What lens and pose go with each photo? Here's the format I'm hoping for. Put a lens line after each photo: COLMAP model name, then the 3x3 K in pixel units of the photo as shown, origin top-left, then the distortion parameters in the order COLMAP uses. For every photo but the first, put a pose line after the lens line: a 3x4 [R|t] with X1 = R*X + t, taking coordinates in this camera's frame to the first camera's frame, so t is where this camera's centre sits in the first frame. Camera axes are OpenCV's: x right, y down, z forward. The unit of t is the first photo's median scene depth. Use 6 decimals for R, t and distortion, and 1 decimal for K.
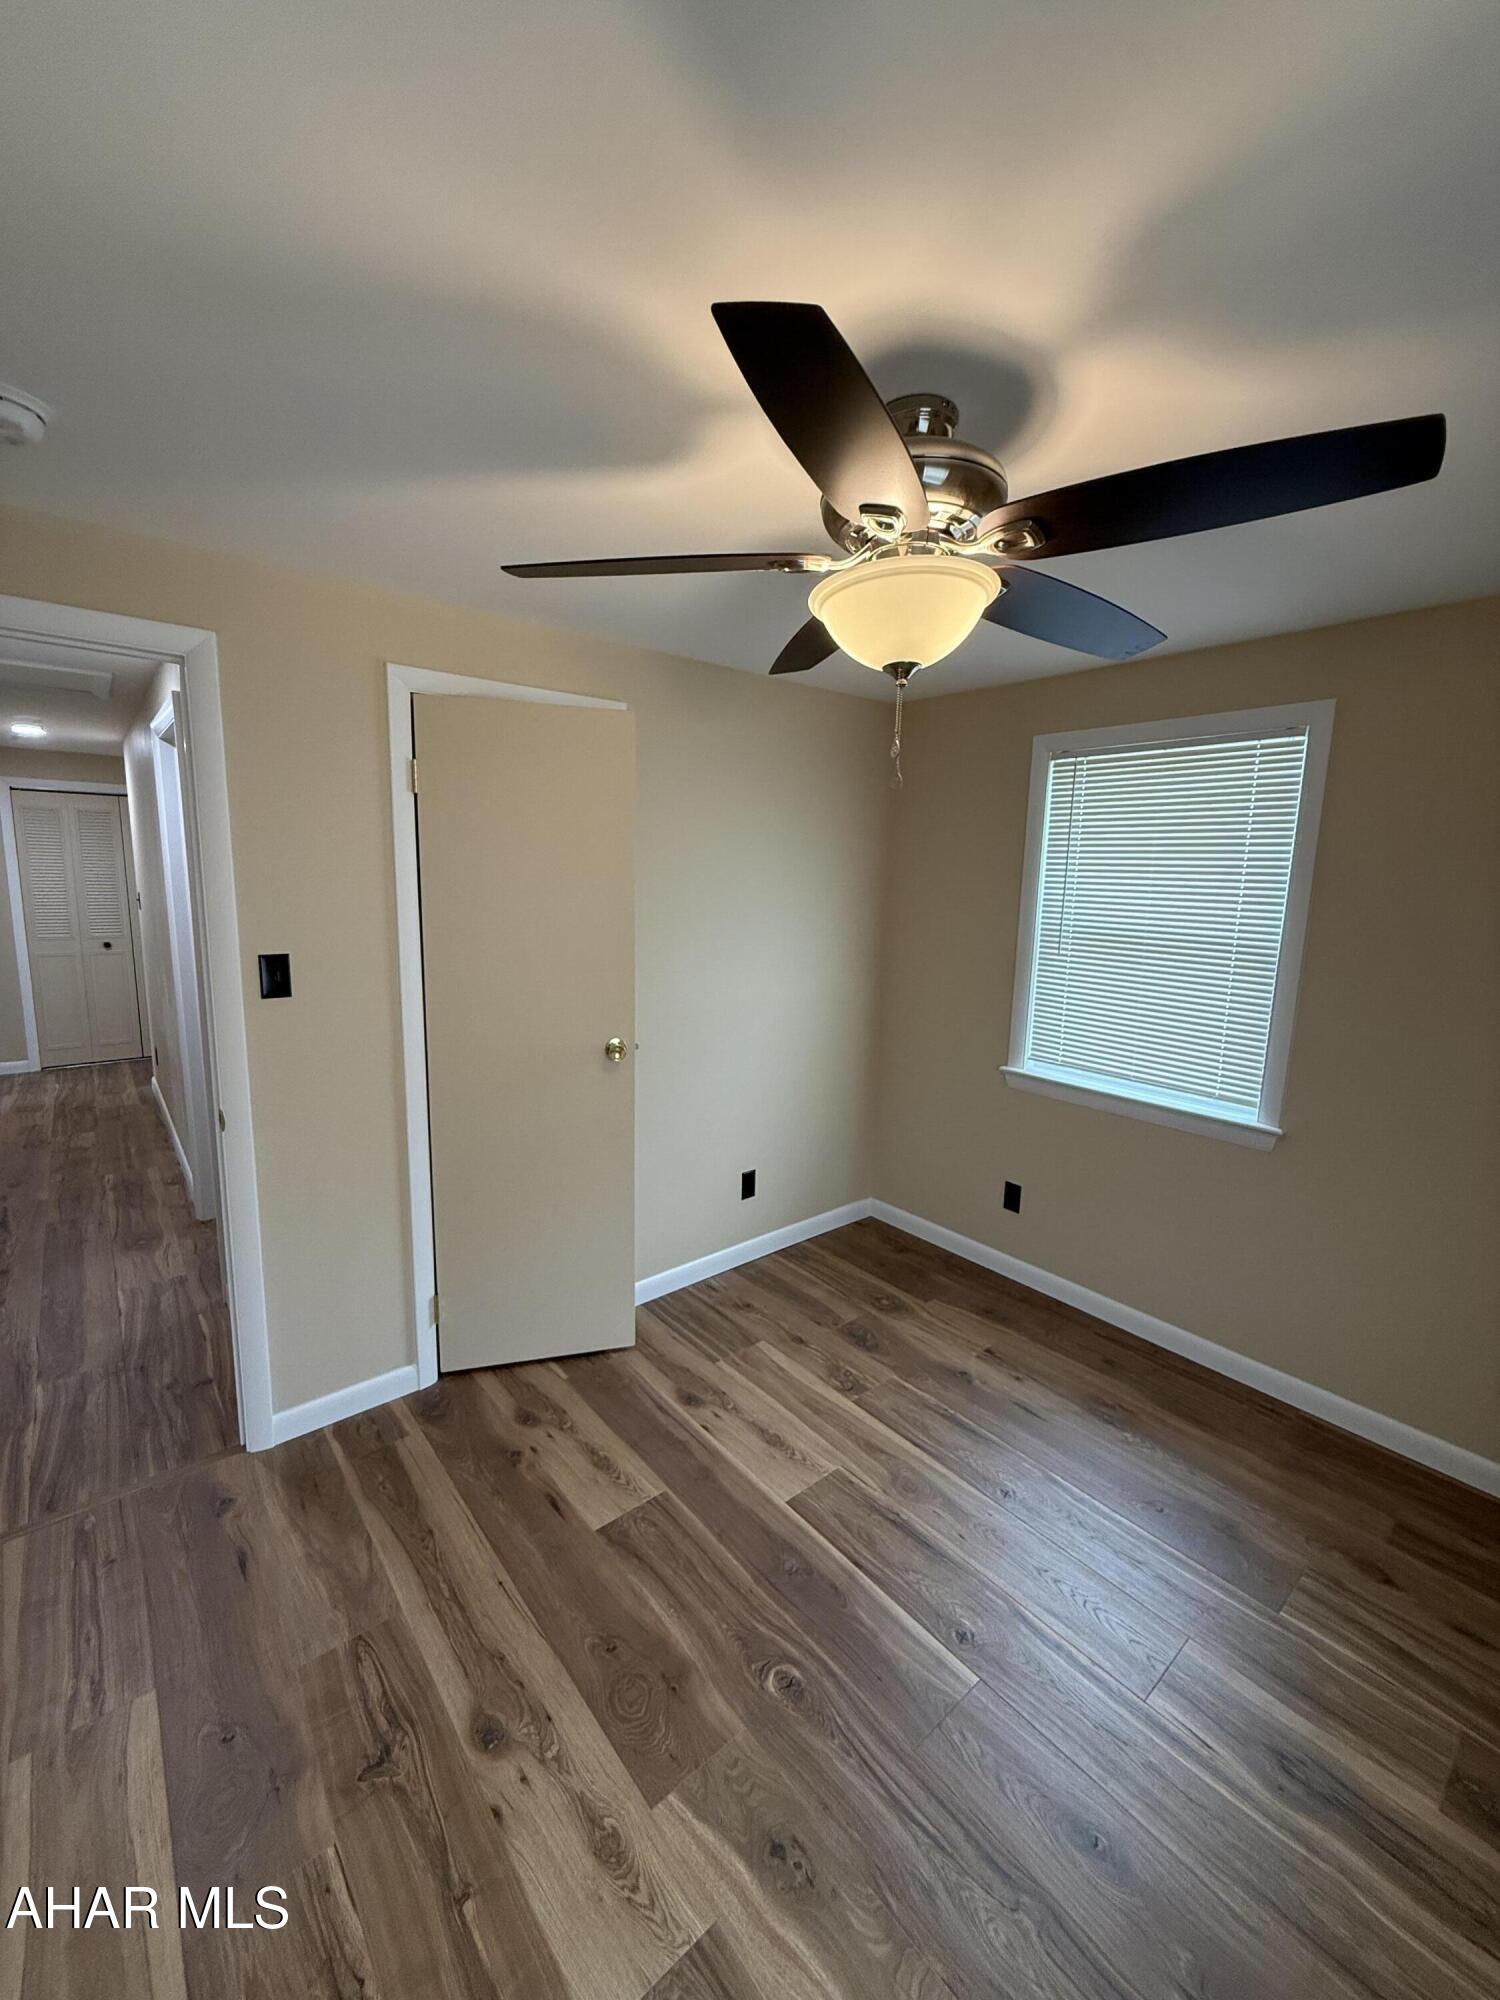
lens RADIAL K [[800.6, 0, 746.6], [0, 800.6, 996.6], [0, 0, 1]] dist [-0.000581, -0.000525]
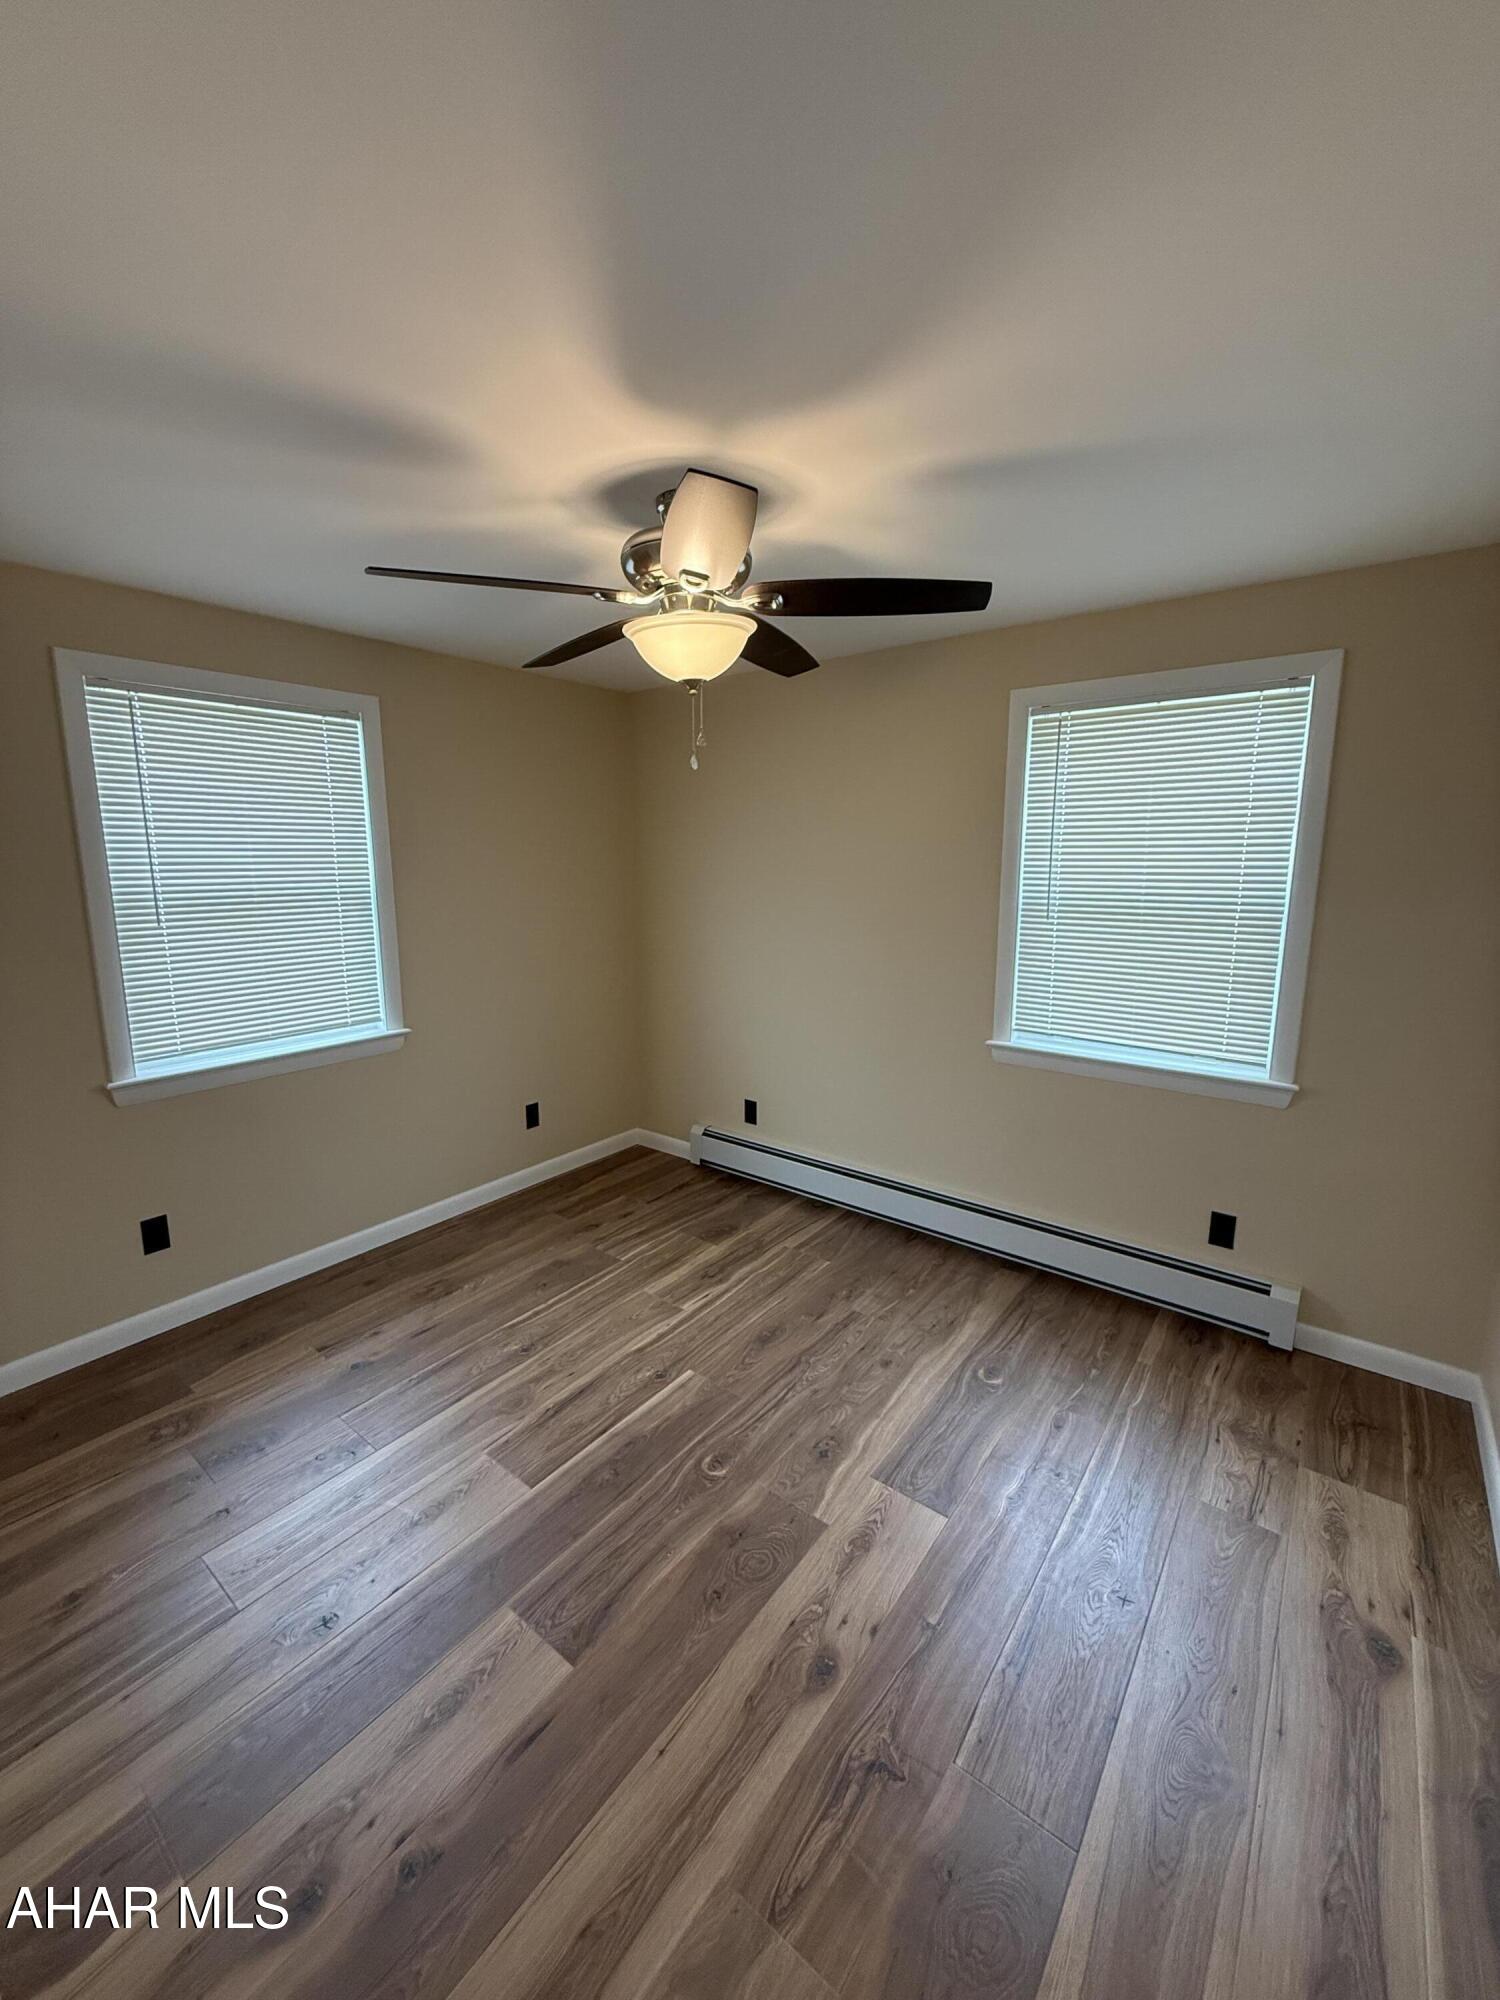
lens RADIAL K [[800.6, 0, 746.6], [0, 800.6, 996.6], [0, 0, 1]] dist [-0.000581, -0.000525]
pose [[-0.217534, -0.194451, 0.956487, -1.032128], [0.150691, 0.961514, 0.229745, -0.151154], [-0.964350, 0.194112, -0.179860, 1.026088]]
